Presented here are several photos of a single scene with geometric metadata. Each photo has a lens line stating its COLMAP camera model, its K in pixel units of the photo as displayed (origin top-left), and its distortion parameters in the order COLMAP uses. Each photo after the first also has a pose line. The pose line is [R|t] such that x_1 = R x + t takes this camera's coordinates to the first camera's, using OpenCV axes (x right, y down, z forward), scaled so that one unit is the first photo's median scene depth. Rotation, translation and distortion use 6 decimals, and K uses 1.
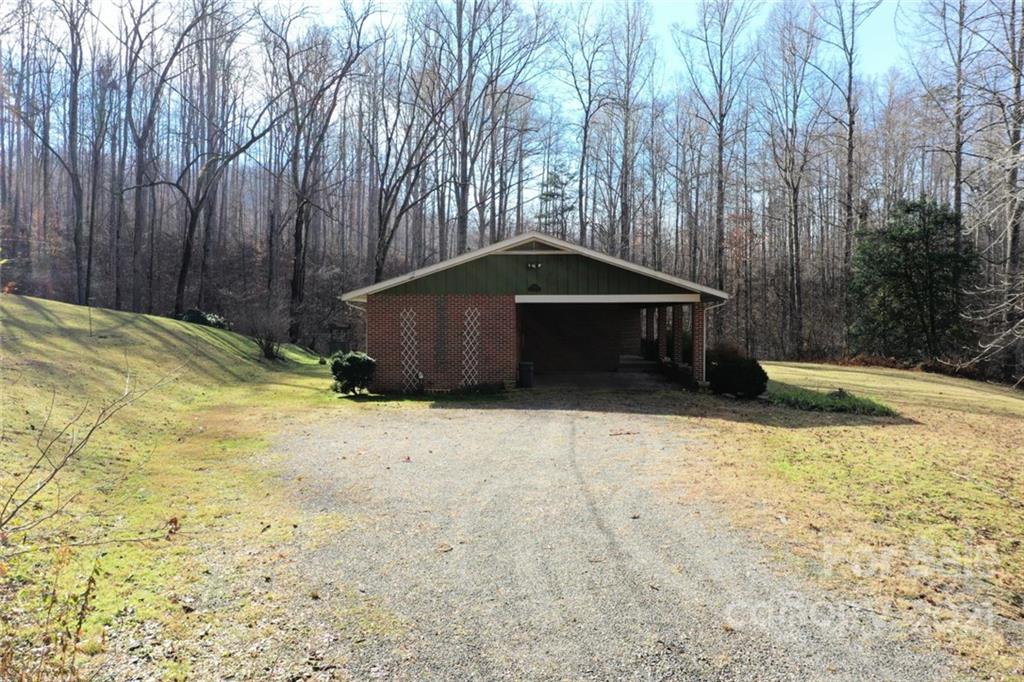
lens RADIAL K [[822.8, 0, 509.0], [0, 822.8, 334.9], [0, 0, 1]] dist [0.002517, 0.003042]
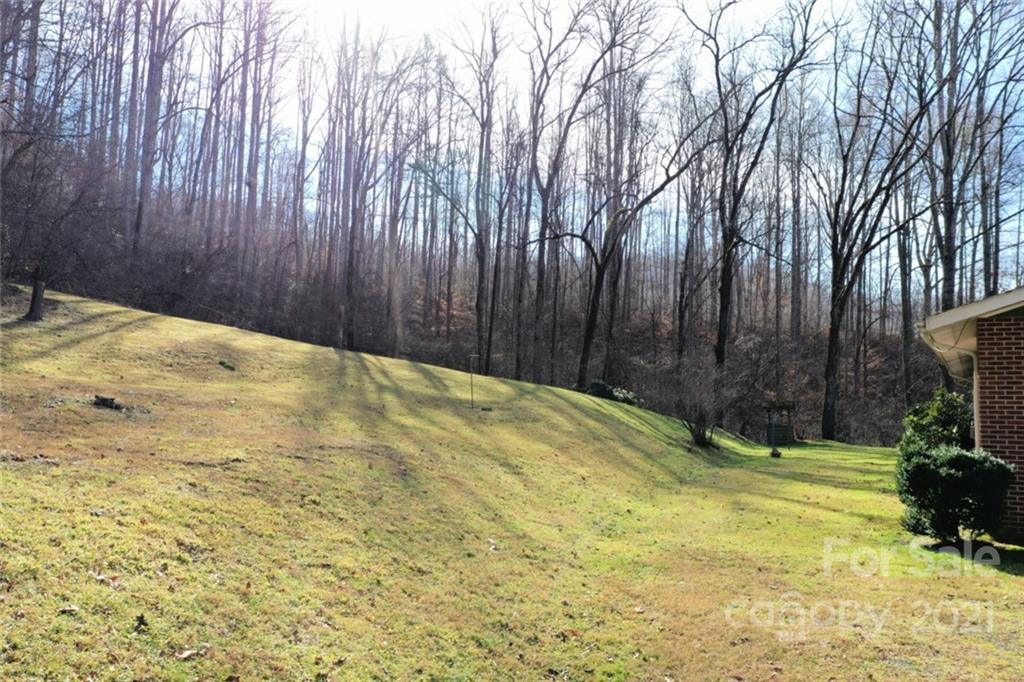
lens RADIAL K [[822.8, 0, 509.0], [0, 822.8, 334.9], [0, 0, 1]] dist [0.002517, 0.003042]
pose [[0.894041, -0.025345, -0.447267, -0.091454], [-0.019479, 0.995255, -0.095333, 0.003219], [0.447561, 0.093944, 0.889305, 0.212140]]
